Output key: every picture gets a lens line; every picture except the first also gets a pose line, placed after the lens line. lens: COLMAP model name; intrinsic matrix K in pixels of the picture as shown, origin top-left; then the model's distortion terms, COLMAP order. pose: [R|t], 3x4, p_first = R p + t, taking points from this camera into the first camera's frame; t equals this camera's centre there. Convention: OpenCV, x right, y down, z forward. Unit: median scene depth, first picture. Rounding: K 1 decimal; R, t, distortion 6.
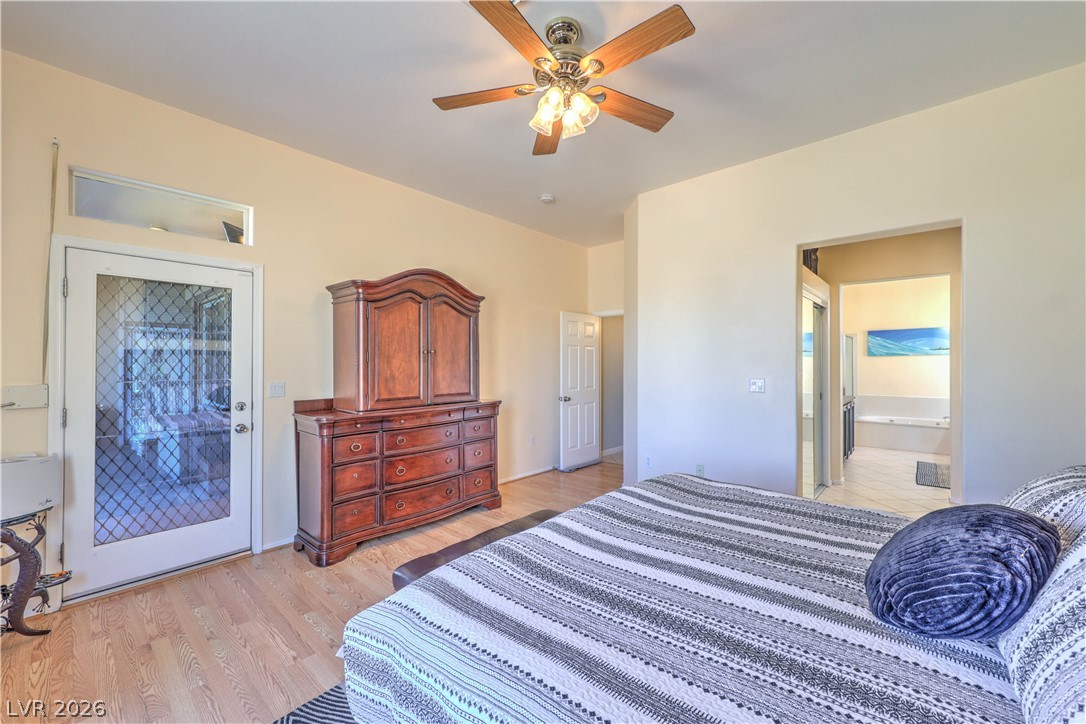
lens RADIAL K [[441.0, 0, 543.0], [0, 441.0, 362.0], [0, 0, 1]] dist [0.000975, 0.000370]
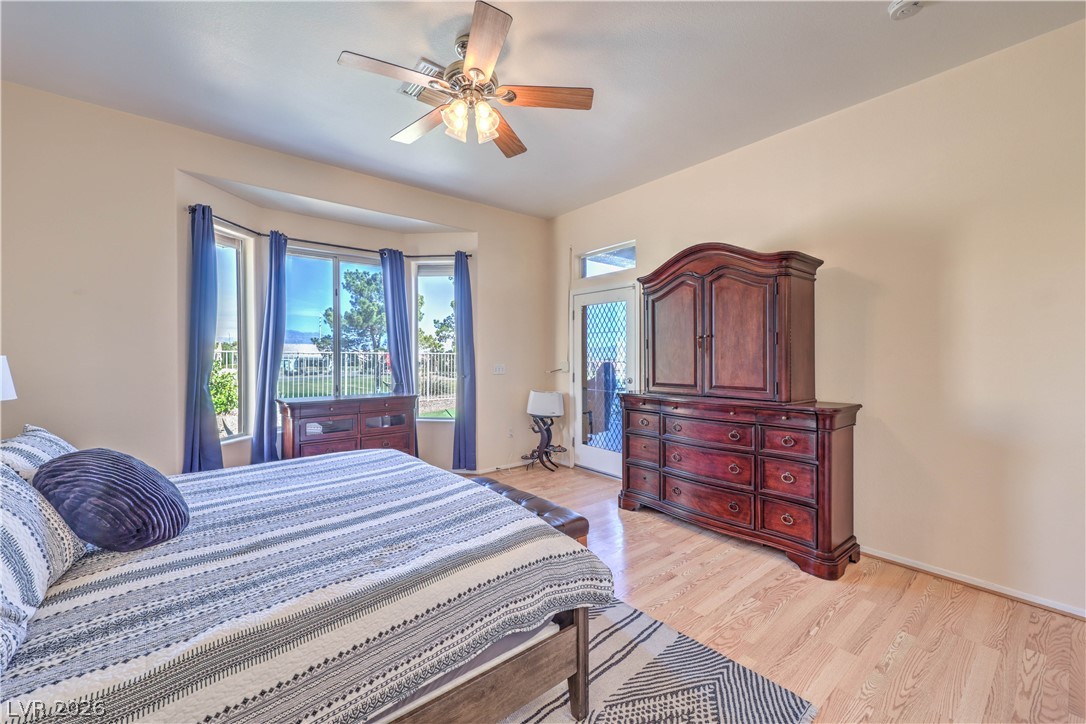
lens RADIAL K [[427.4, 0, 543.0], [0, 427.4, 362.0], [0, 0, 1]] dist [0.000336, 0.000067]
pose [[-0.173958, 0.019911, -0.984552, 0.688987], [0.010390, 0.999777, 0.018383, 0.010470], [0.984698, -0.007032, -0.174126, 0.883534]]
